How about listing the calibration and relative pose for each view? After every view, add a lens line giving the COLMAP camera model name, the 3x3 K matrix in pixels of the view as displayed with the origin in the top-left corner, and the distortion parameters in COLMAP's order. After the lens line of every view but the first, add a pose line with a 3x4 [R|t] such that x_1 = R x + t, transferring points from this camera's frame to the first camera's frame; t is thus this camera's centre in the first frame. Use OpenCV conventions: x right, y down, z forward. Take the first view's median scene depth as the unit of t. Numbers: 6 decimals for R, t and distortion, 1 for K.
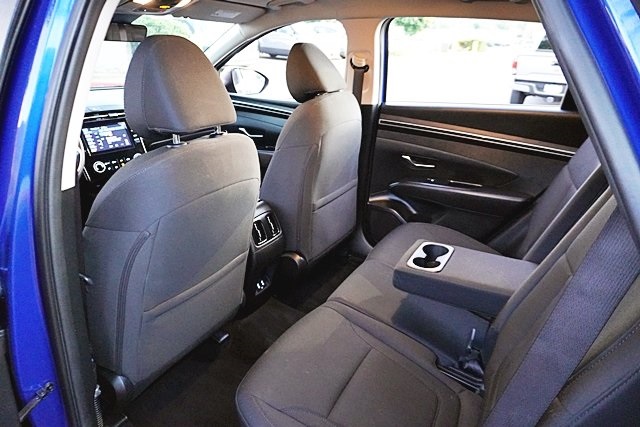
lens RADIAL K [[432.7, 0, 320.0], [0, 432.7, 213.5], [0, 0, 1]] dist [0.001209, 0.002537]
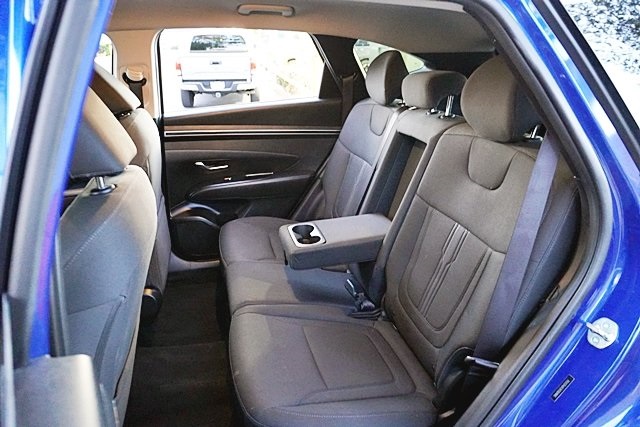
lens RADIAL K [[432.7, 0, 320.0], [0, 432.7, 213.5], [0, 0, 1]] dist [0.001209, 0.002537]
pose [[0.737967, -0.284844, 0.611775, -0.260869], [0.288642, 0.952674, 0.095387, -0.034609], [-0.609992, 0.106192, 0.785259, 0.038921]]
